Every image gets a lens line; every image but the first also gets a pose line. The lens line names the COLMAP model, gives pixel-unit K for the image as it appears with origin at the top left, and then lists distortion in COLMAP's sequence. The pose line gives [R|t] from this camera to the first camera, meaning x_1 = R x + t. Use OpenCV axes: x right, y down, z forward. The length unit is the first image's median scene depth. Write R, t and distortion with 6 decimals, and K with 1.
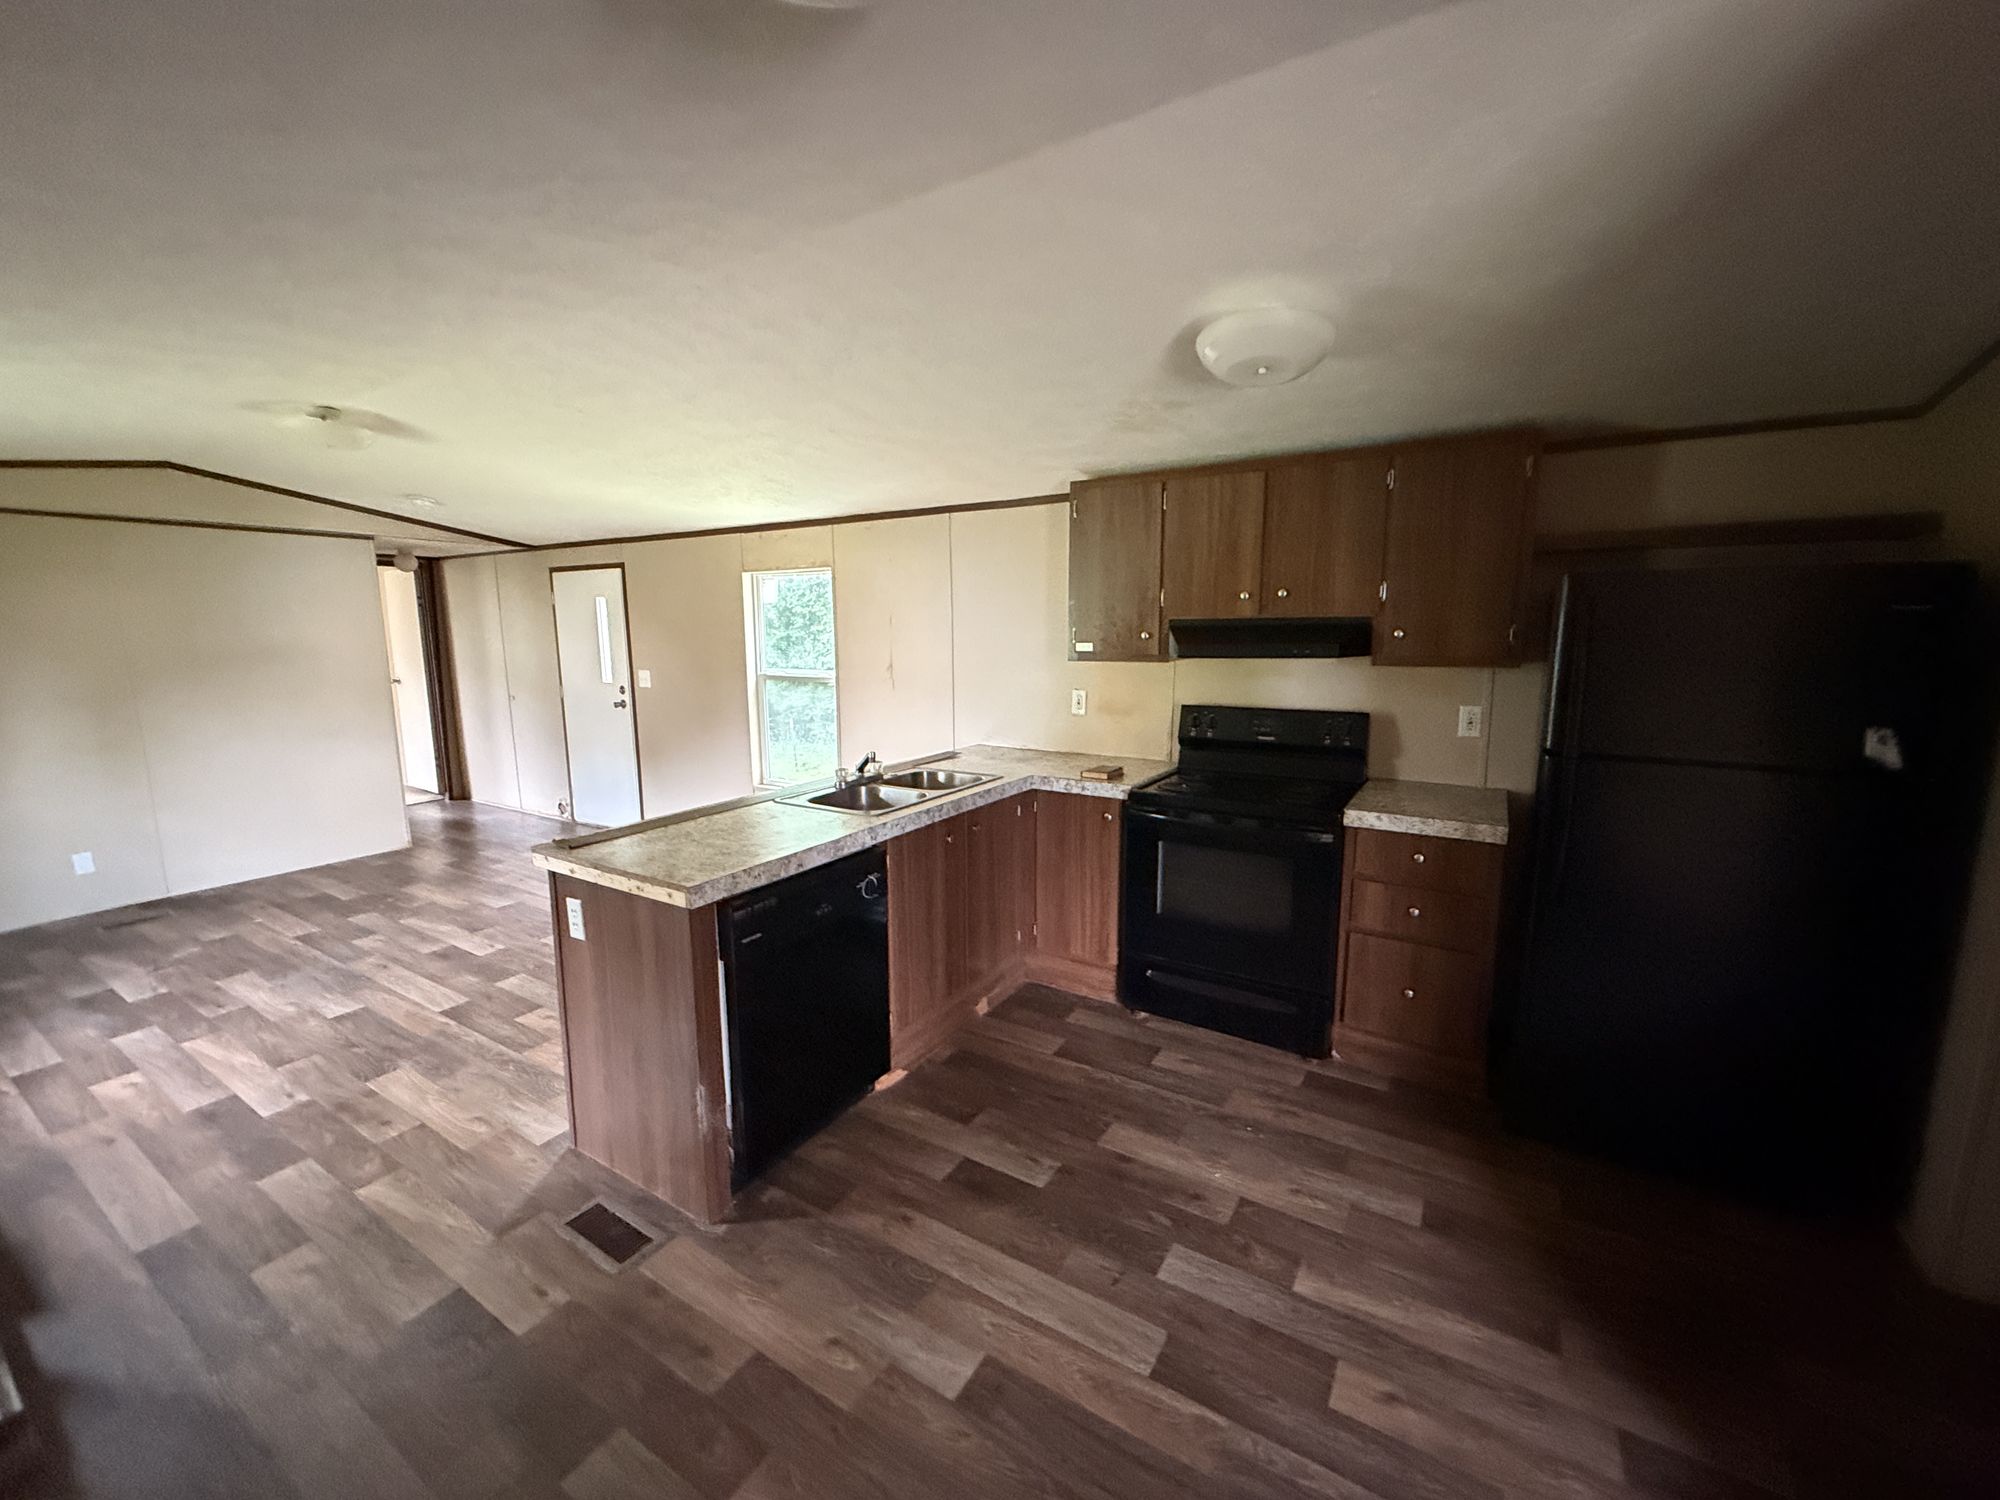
lens RADIAL K [[792.2, 0, 992.6], [0, 792.2, 750.6], [0, 0, 1]] dist [-0.000065, -0.000121]
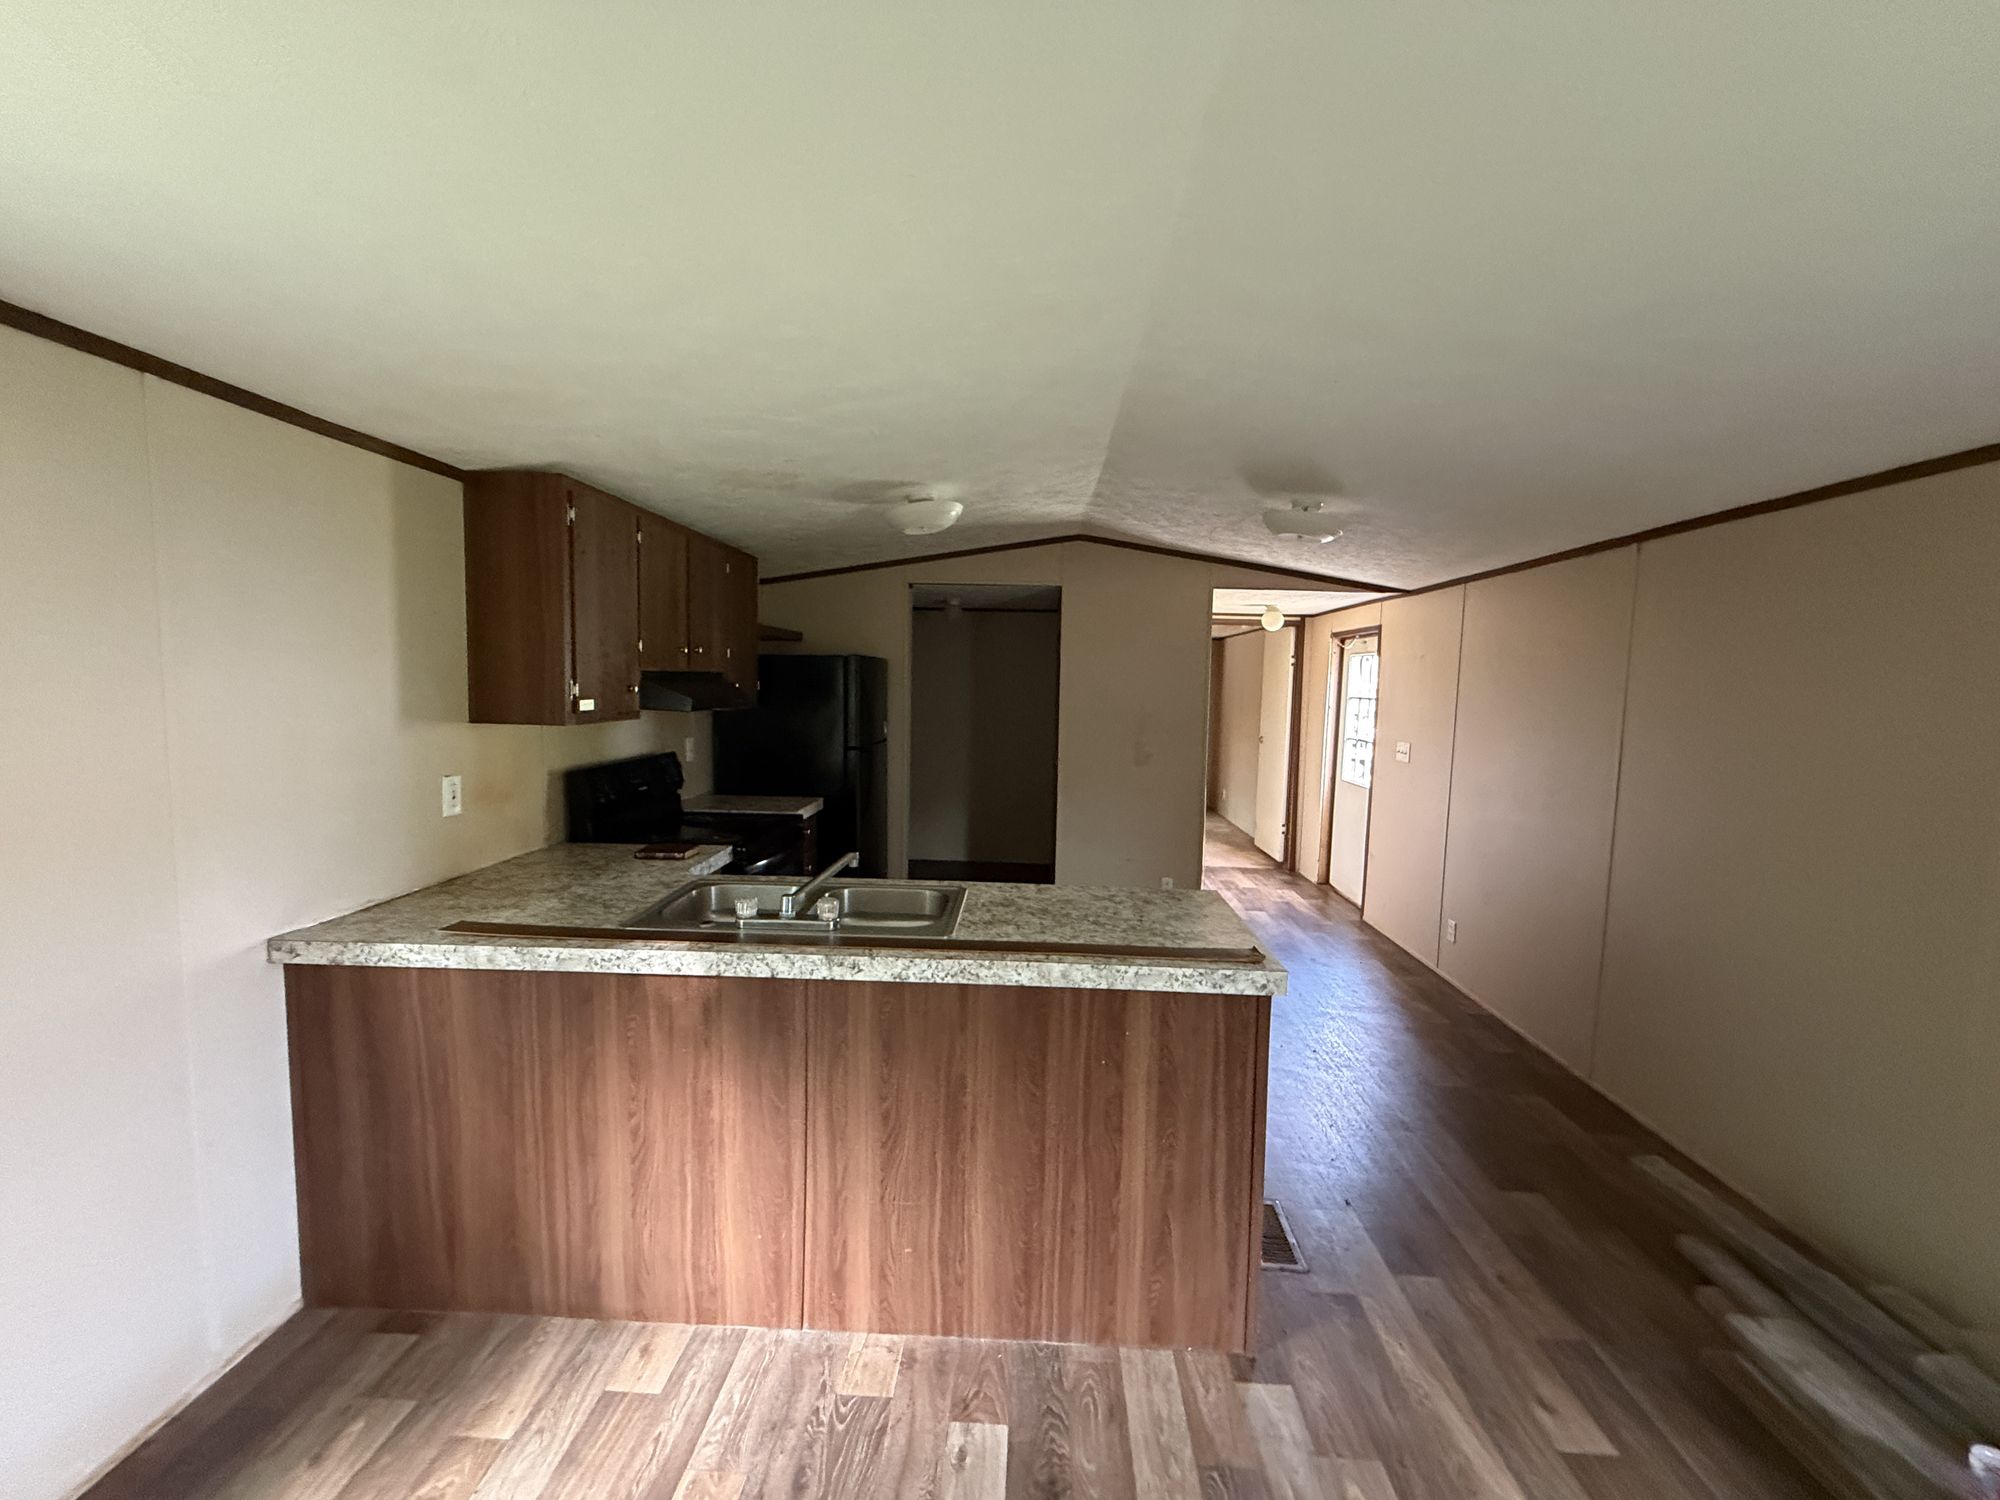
lens RADIAL K [[792.2, 0, 992.6], [0, 792.2, 750.6], [0, 0, 1]] dist [-0.000065, -0.000121]
pose [[-0.484131, -0.083382, 0.871013, -0.882682], [0.117736, 0.980189, 0.159274, -0.200693], [-0.867038, 0.179659, -0.464723, 1.263300]]
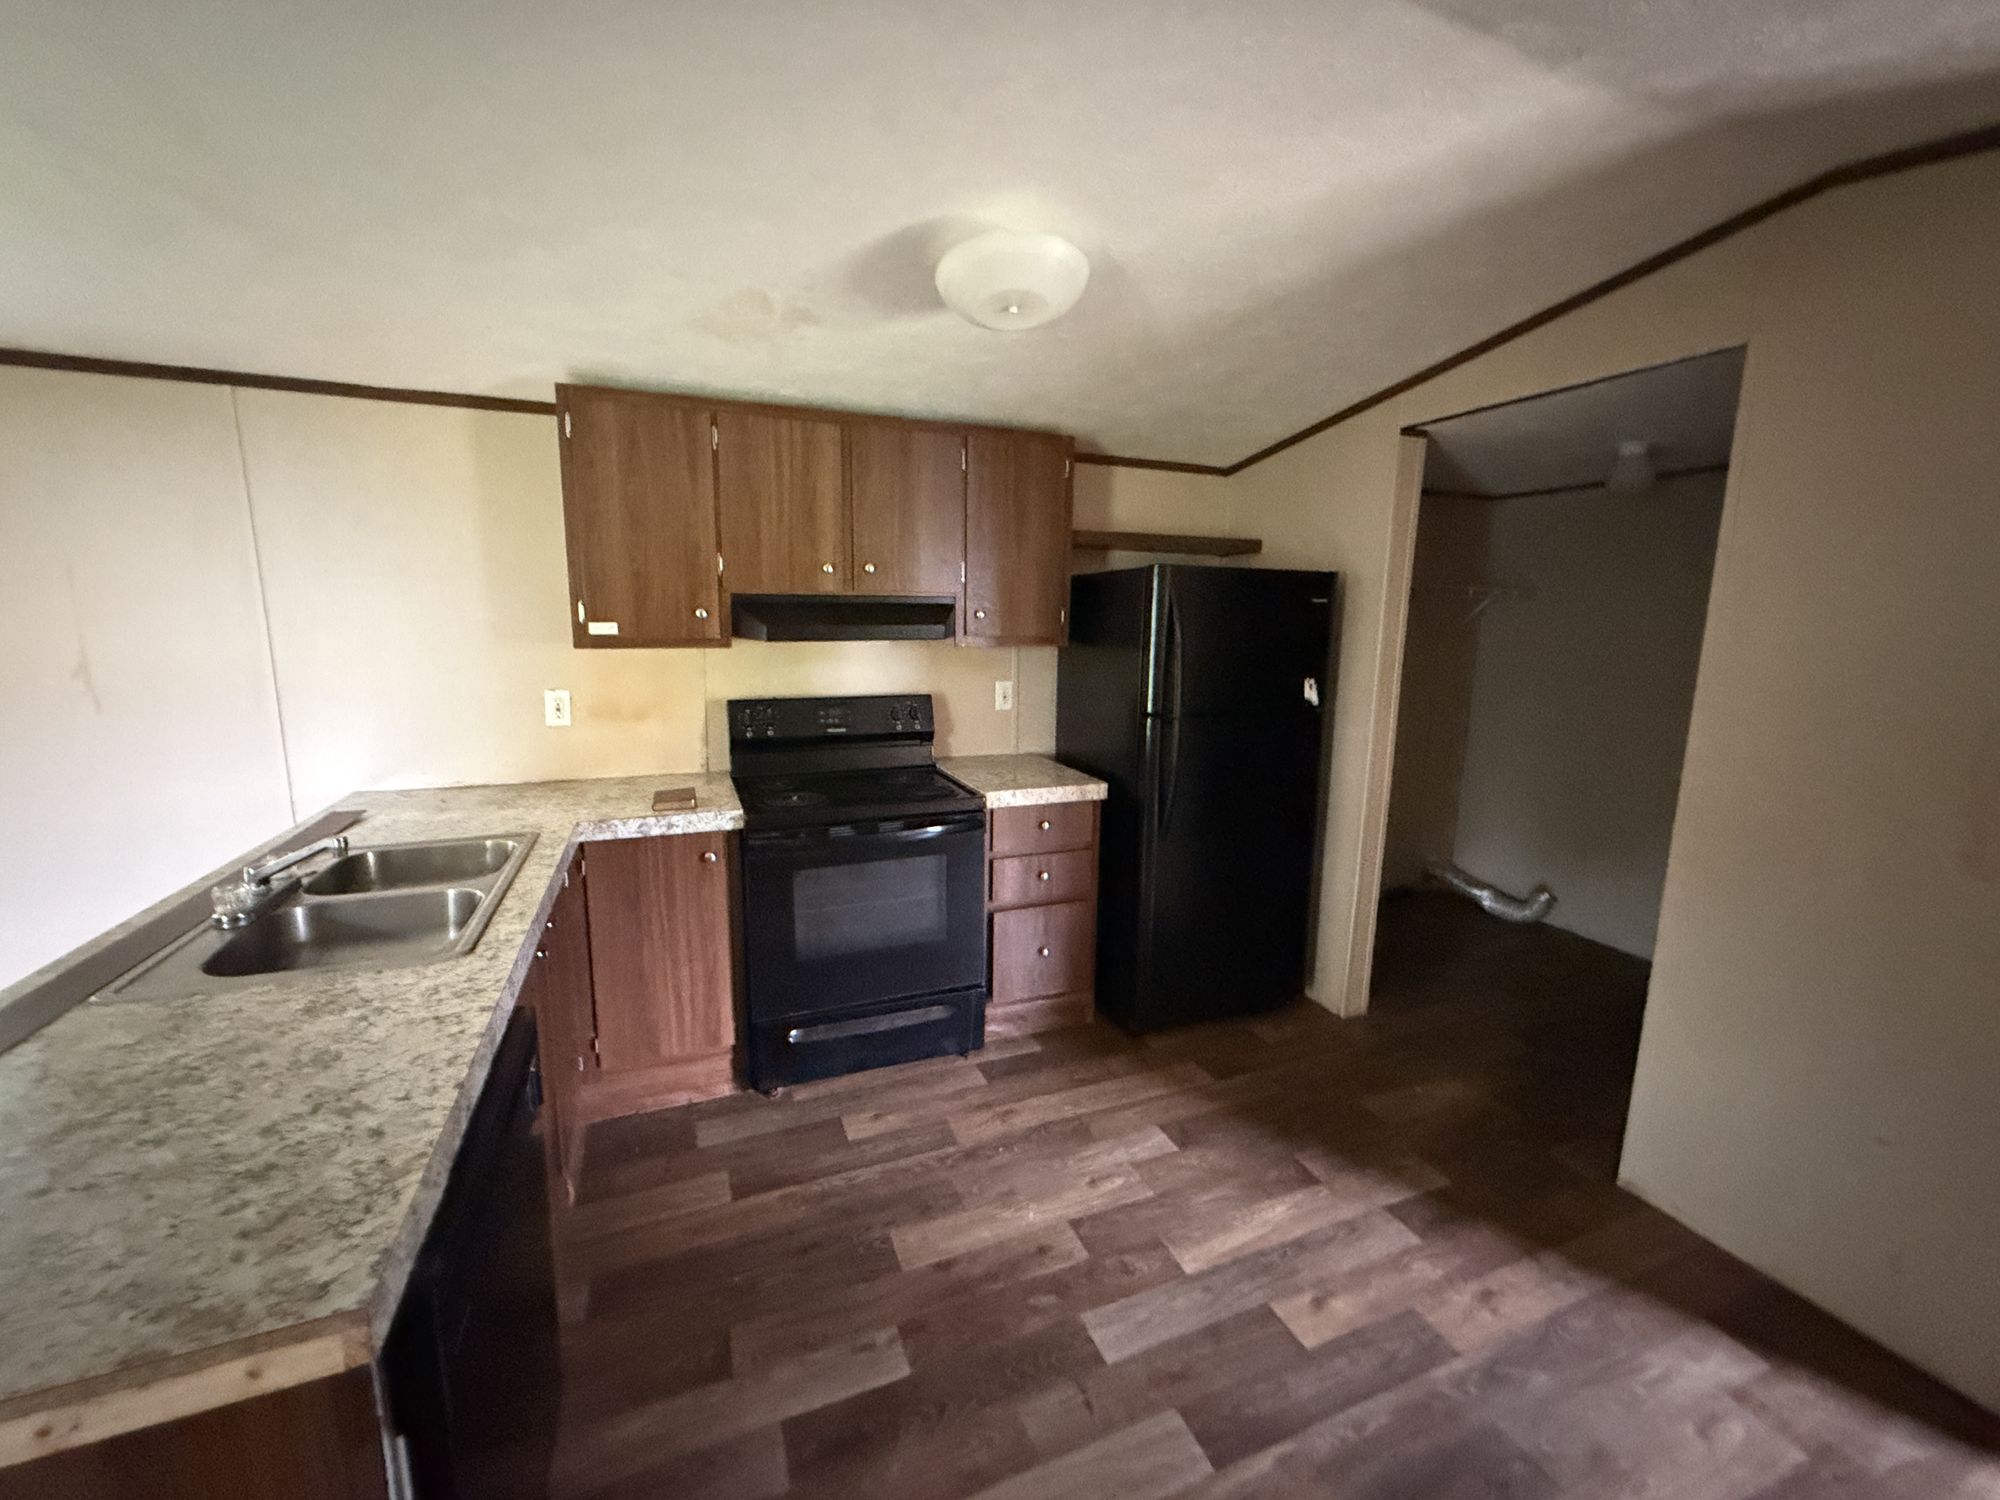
lens RADIAL K [[797.9, 0, 1000.0], [0, 797.9, 750.0], [0, 0, 1]] dist [0.001078, -0.000187]
pose [[0.587589, -0.123074, 0.799745, -0.317598], [0.108509, 0.991423, 0.072847, -0.046180], [-0.801851, 0.043975, 0.595903, 0.371872]]
